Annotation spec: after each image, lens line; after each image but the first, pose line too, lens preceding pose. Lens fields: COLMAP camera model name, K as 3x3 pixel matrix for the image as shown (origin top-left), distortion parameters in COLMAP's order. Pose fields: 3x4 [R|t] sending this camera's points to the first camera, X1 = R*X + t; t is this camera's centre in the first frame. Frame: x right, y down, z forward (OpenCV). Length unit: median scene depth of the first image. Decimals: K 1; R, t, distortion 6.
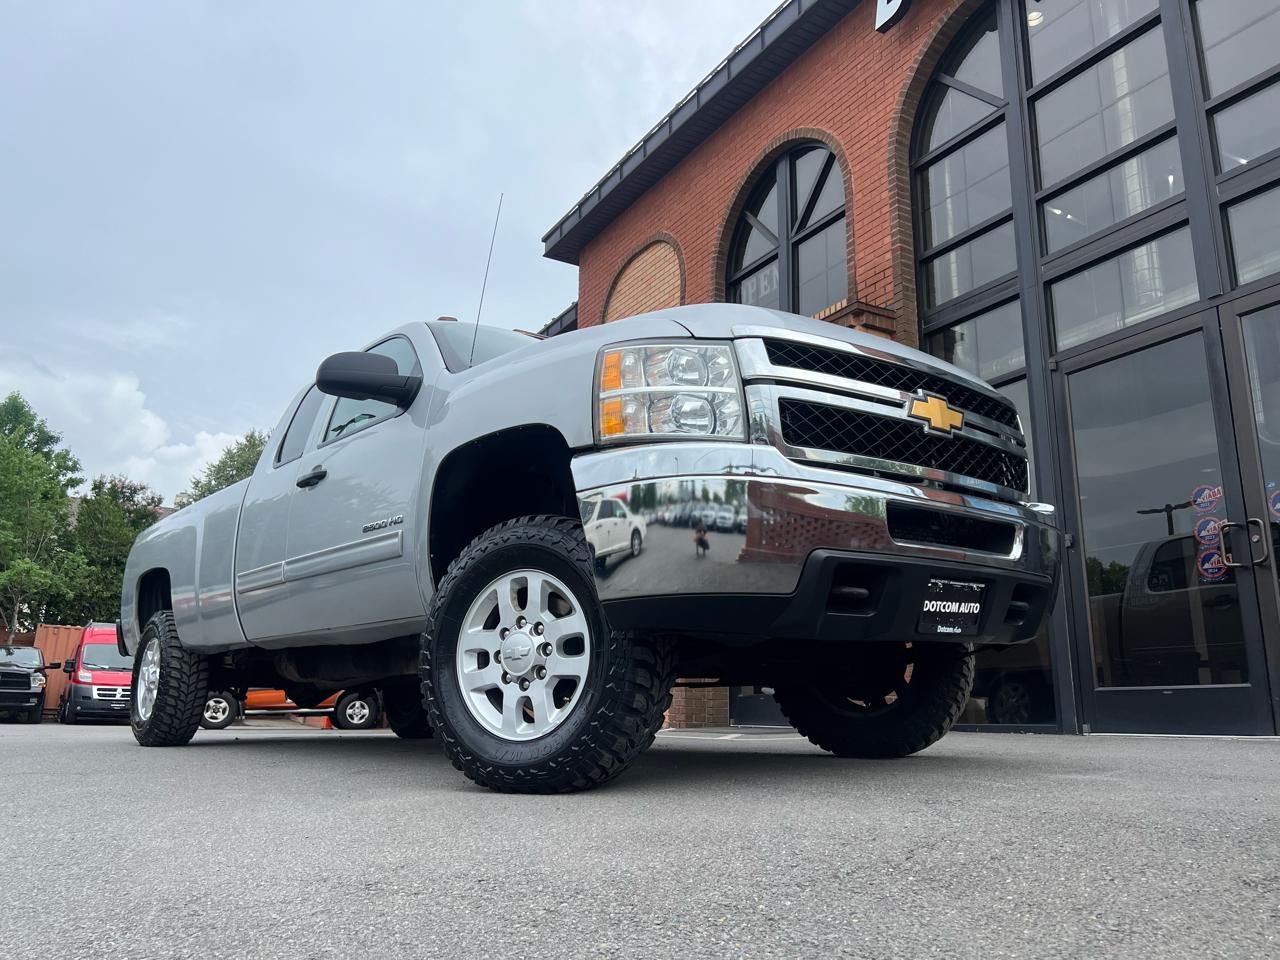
lens RADIAL K [[962.3, 0, 636.1], [0, 962.3, 483.1], [0, 0, 1]] dist [0.043244, -0.048256]
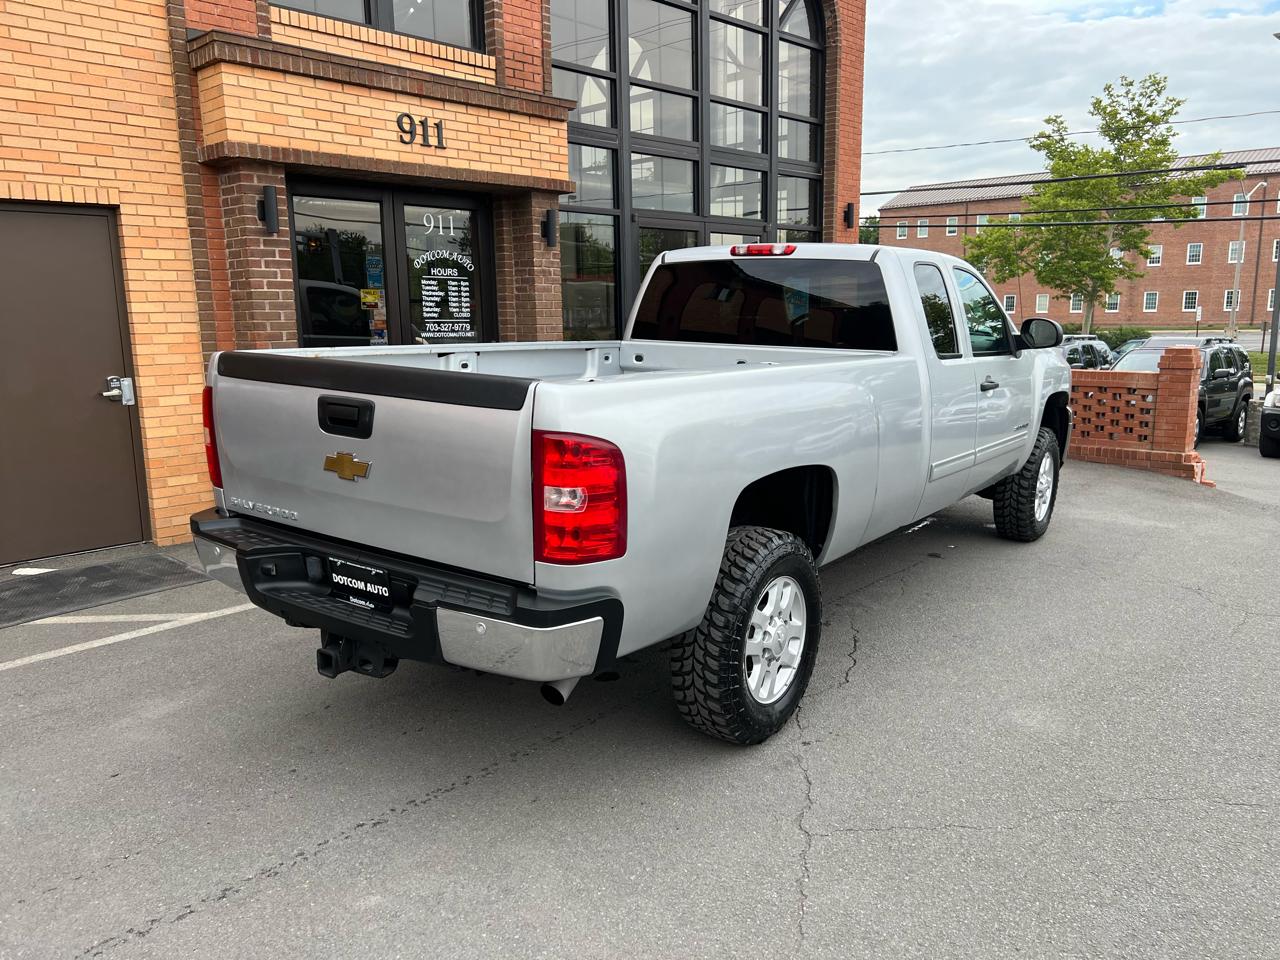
lens RADIAL K [[964.2, 0, 644.6], [0, 964.2, 488.3], [0, 0, 1]] dist [0.037545, -0.041384]
pose [[-0.266186, -0.180908, 0.946793, -0.844092], [-0.225277, 0.966705, 0.121377, 0.075857], [-0.937227, -0.180982, -0.298078, 1.108287]]
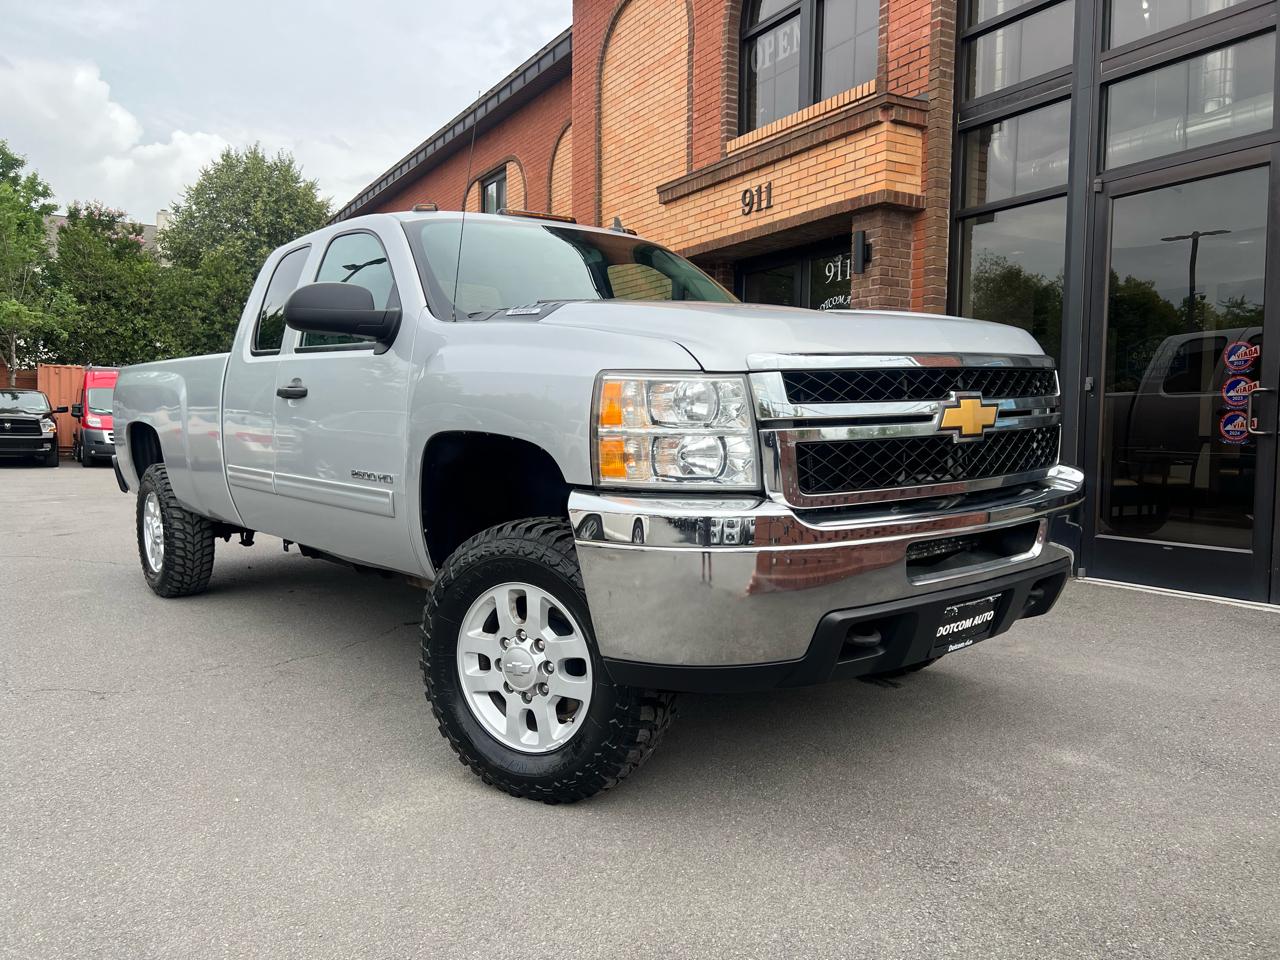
lens RADIAL K [[964.0, 0, 639.0], [0, 964.0, 483.7], [0, 0, 1]] dist [0.043180, -0.050980]
pose [[0.999992, -0.003900, -0.000634, 0.000303], [0.003913, 0.955221, 0.295869, -0.104381], [-0.000548, -0.295869, 0.955228, 0.040812]]
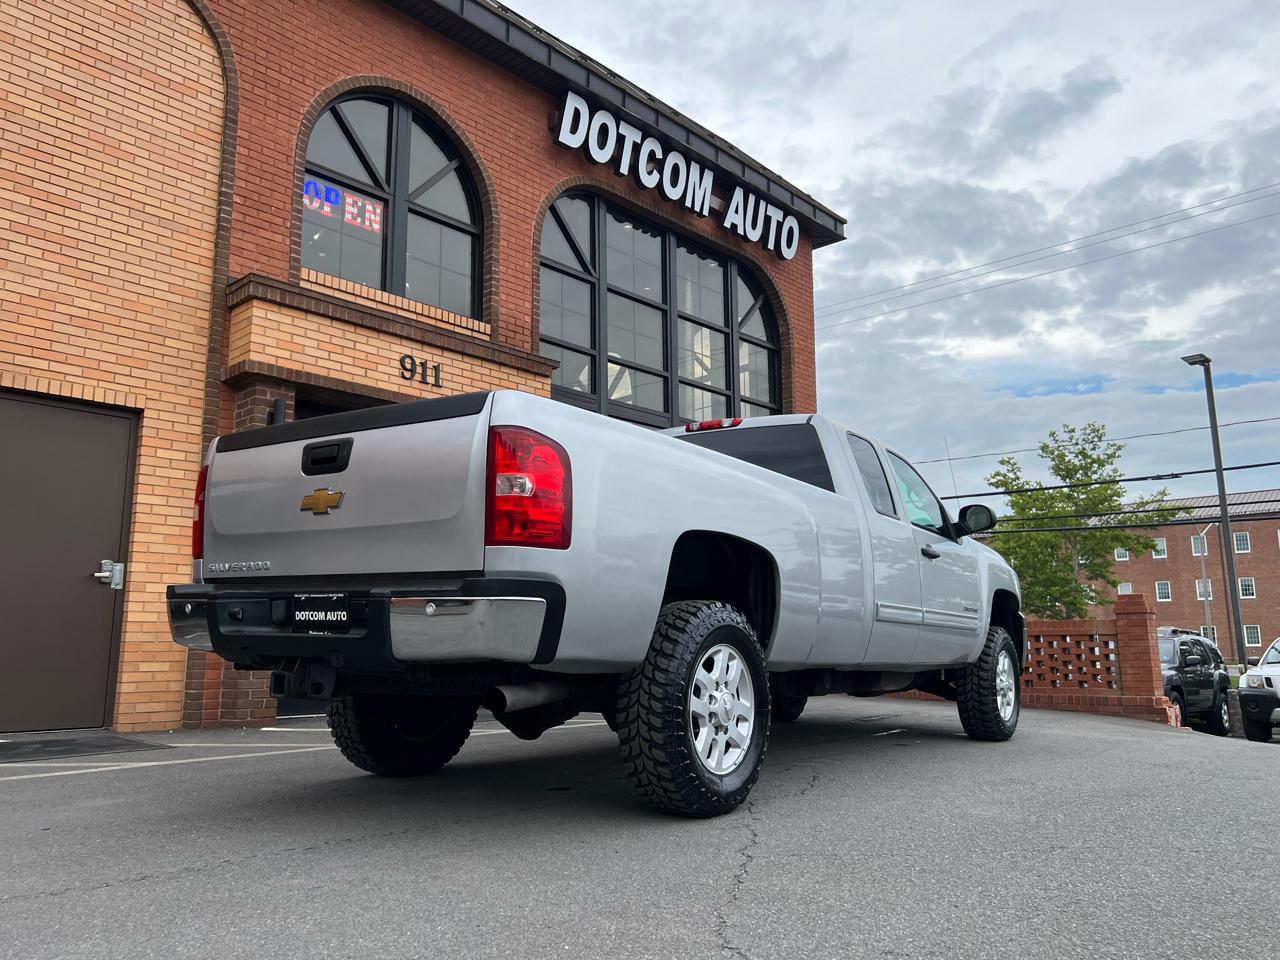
lens RADIAL K [[962.3, 0, 636.1], [0, 962.3, 483.1], [0, 0, 1]] dist [0.043244, -0.048256]
pose [[-0.270854, 0.157243, 0.949691, -0.888580], [-0.232956, 0.946536, -0.223161, 0.198457], [-0.934007, -0.281680, -0.219743, 1.072081]]
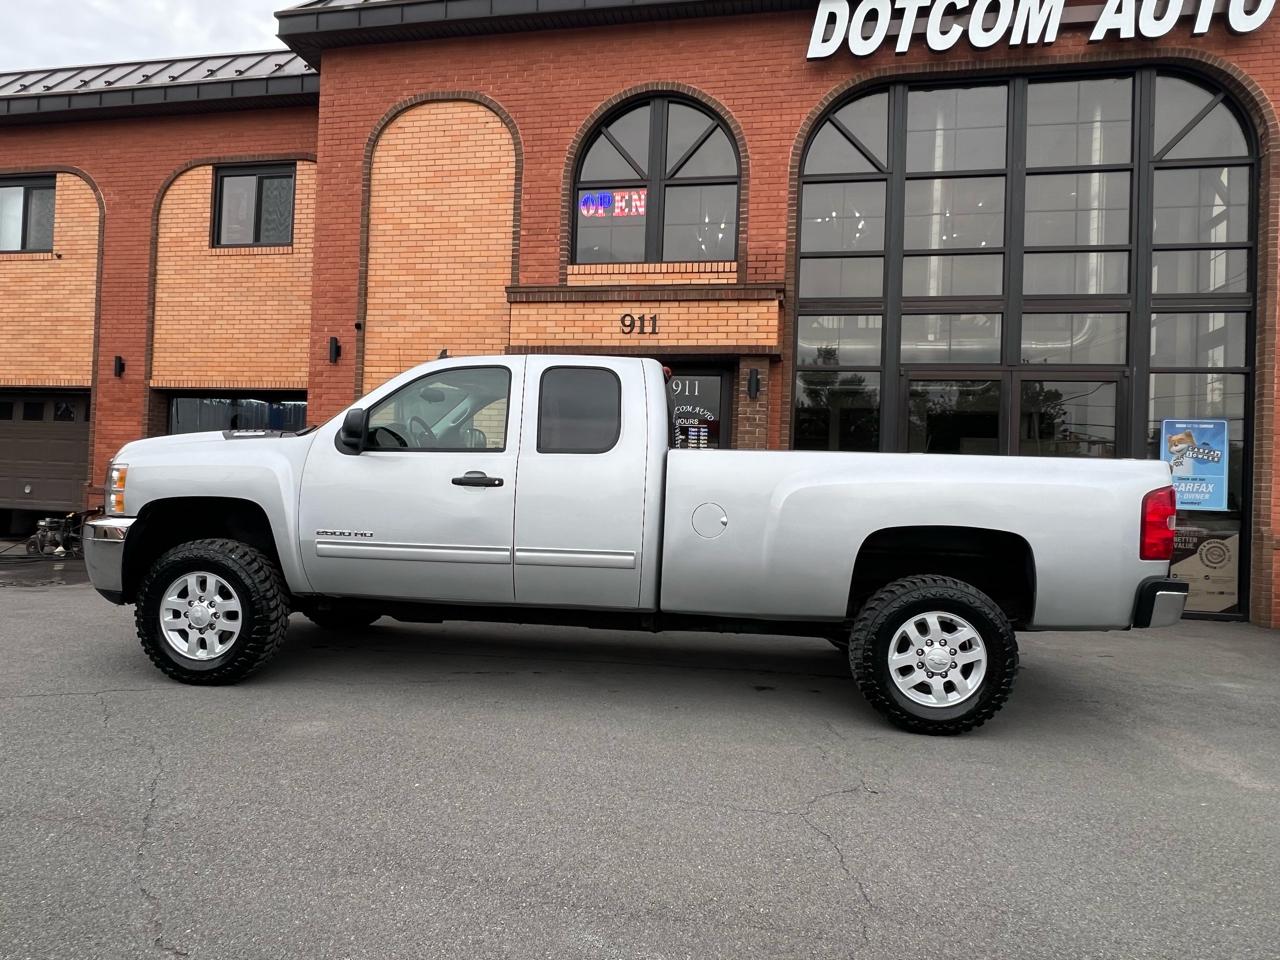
lens RADIAL K [[798.3, 0, 644.8], [0, 798.3, 476.9], [0, 0, 1]] dist [-0.002151, 0.000799]
pose [[0.667757, 0.021719, 0.744062, -0.660787], [-0.208212, 0.965125, 0.158687, -0.062686], [-0.714666, -0.260887, 0.648992, 0.342606]]
